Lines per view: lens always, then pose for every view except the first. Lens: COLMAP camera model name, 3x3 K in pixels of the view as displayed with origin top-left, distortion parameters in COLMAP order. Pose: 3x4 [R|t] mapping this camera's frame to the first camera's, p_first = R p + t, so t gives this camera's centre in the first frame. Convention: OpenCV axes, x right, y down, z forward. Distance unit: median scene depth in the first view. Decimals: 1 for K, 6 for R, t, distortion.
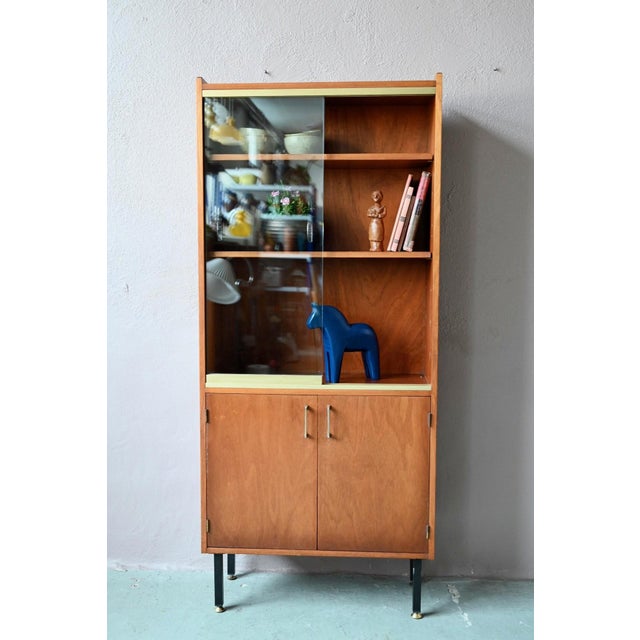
lens RADIAL K [[750.0, 0, 323.3], [0, 750.0, 320.3], [0, 0, 1]] dist [0.005321, 0.000000]
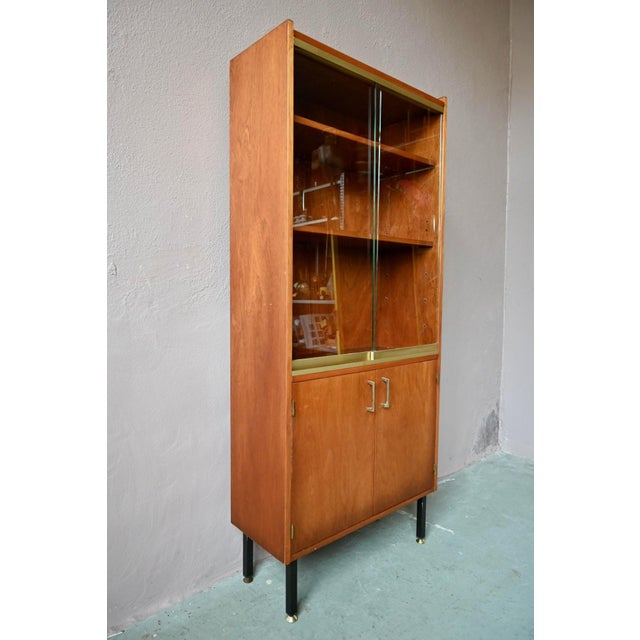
lens RADIAL K [[454.8, 0, 321.2], [0, 454.8, 320.3], [0, 0, 1]] dist [-0.004812, -0.005973]
pose [[0.707167, -0.044909, 0.705619, -0.506552], [0.060403, 0.998170, 0.002992, 0.023436], [-0.704462, 0.040506, 0.708585, 0.589274]]
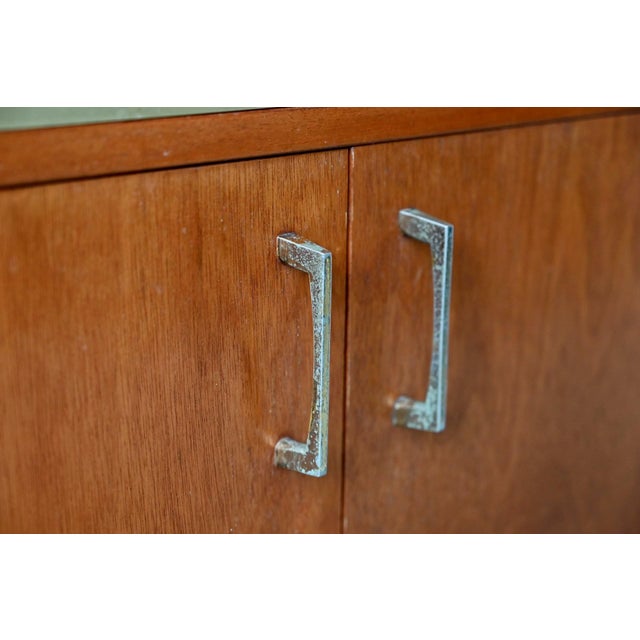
lens RADIAL K [[1117.0, 0, 318.9], [0, 1117.0, 319.8], [0, 0, 1]] dist [0.058414, 0.000000]
pose [[0.705750, -0.191905, 0.681975, -0.151814], [0.060061, 0.975356, 0.212306, 0.086091], [-0.705910, -0.108875, 0.699883, 0.850502]]
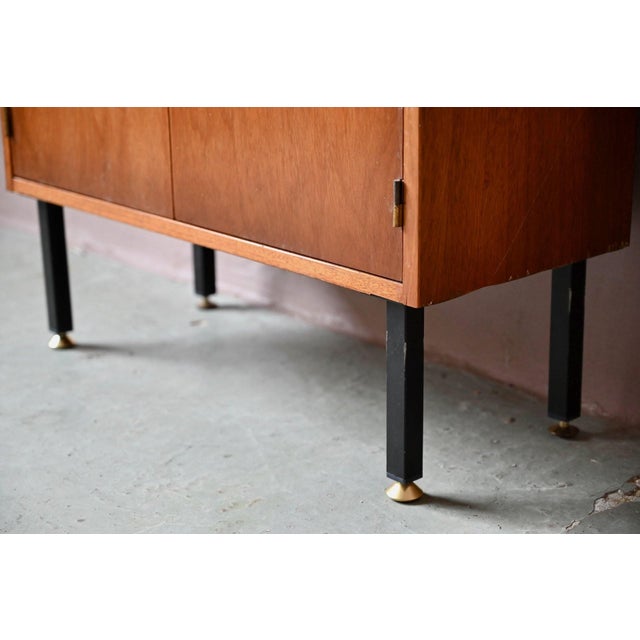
lens RADIAL K [[1314.0, 0, 319.7], [0, 1314.0, 321.2], [0, 0, 1]] dist [0.019018, 0.000000]
pose [[0.699194, 0.198614, -0.686790, 0.456876], [-0.047514, 0.971422, 0.232555, 0.211448], [0.713351, -0.129969, 0.688650, 0.638179]]
